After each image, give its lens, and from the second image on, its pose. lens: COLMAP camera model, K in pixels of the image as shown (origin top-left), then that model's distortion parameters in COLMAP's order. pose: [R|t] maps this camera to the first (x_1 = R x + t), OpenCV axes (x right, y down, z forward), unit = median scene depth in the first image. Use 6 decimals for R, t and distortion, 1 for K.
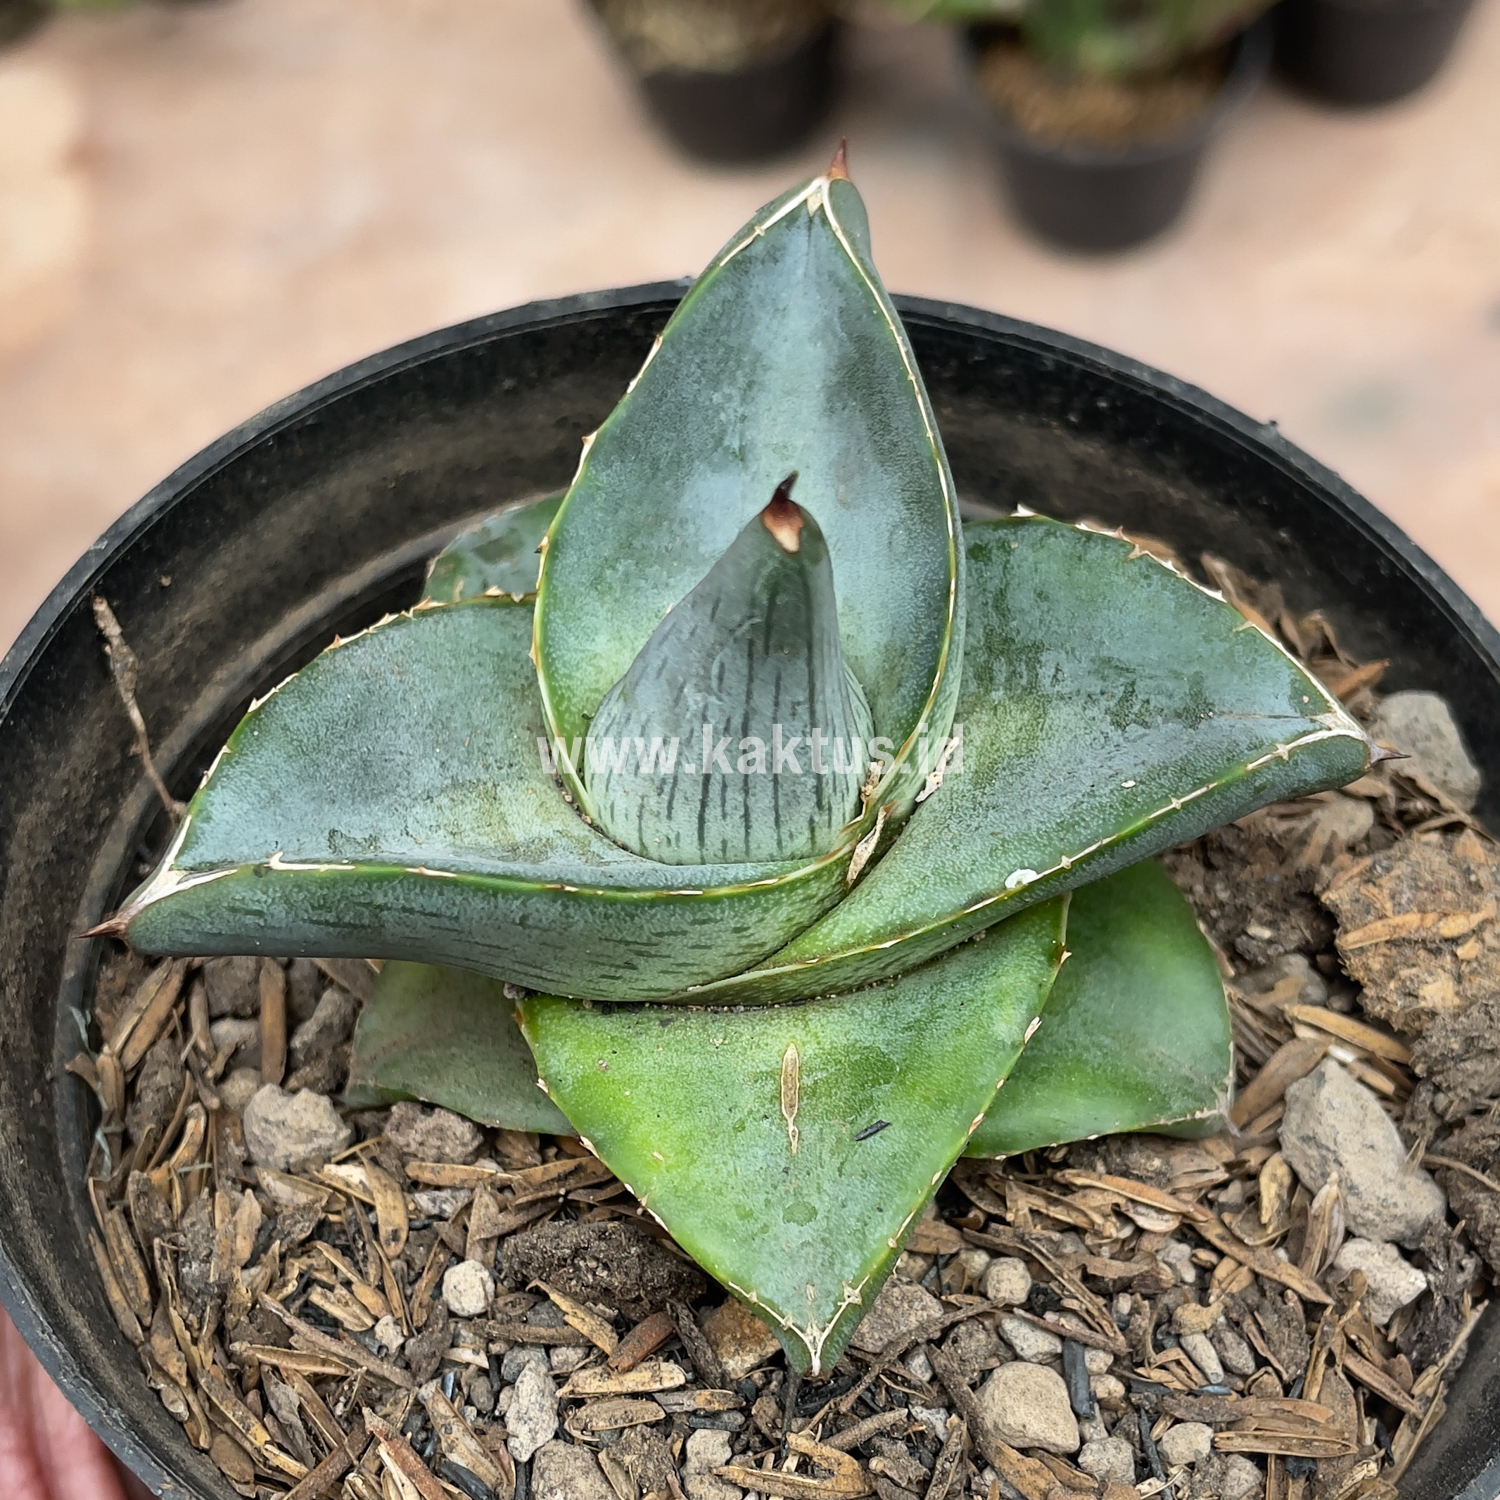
lens RADIAL K [[2177.4, 0, 812.0], [0, 2177.4, 745.5], [0, 0, 1]] dist [0.050795, 0.160417]
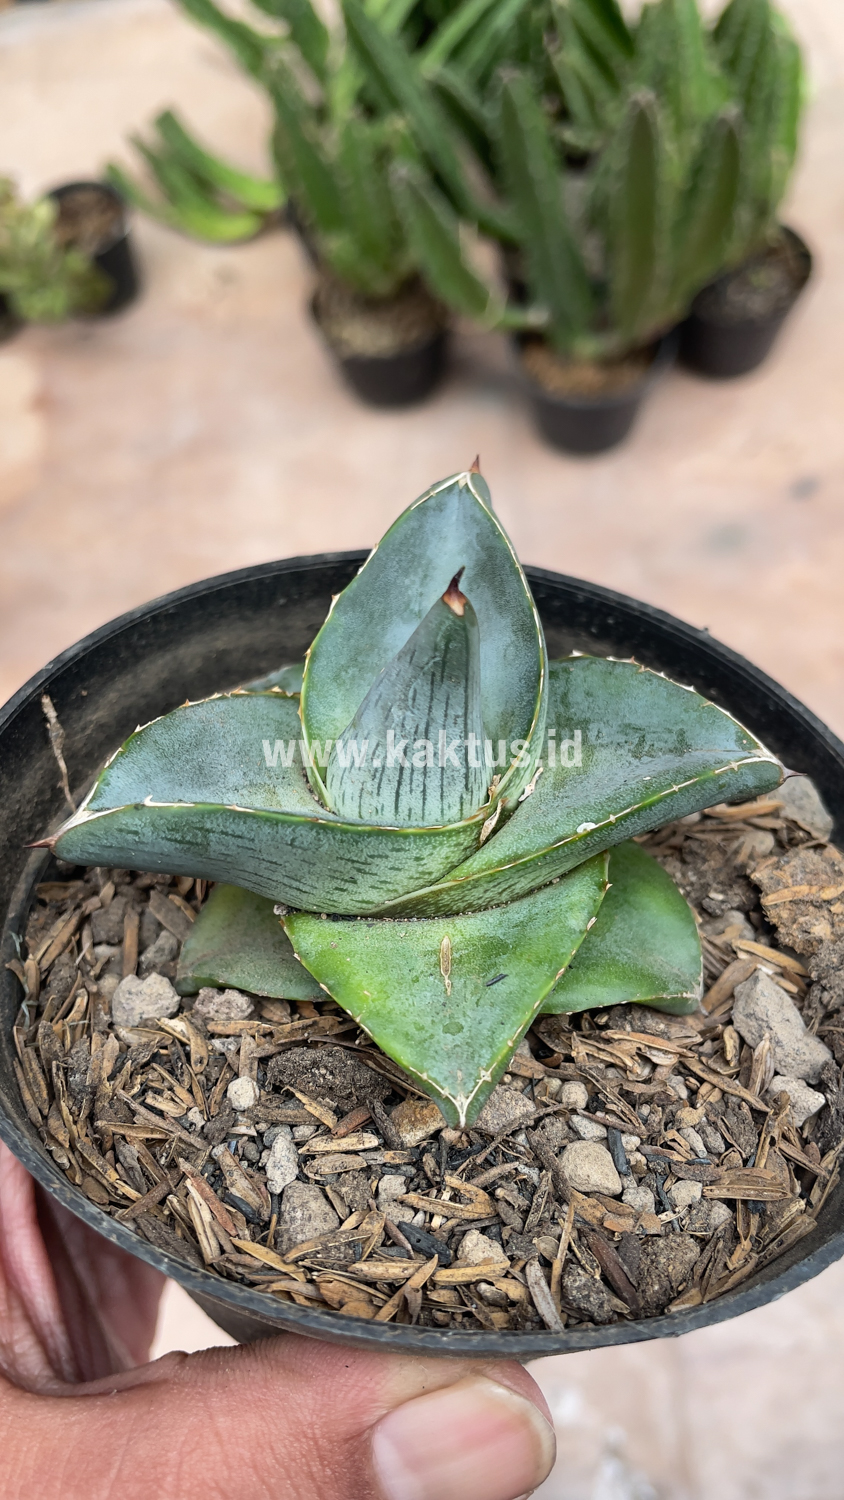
lens RADIAL K [[1181.0, 0, 437.3], [0, 1181.0, 747.2], [0, 0, 1]] dist [0.080209, -0.001023]
pose [[0.999621, 0.019748, 0.019160, -0.035056], [-0.016239, 0.985550, -0.168603, 0.141452], [-0.022213, 0.168228, 0.985498, 0.074618]]
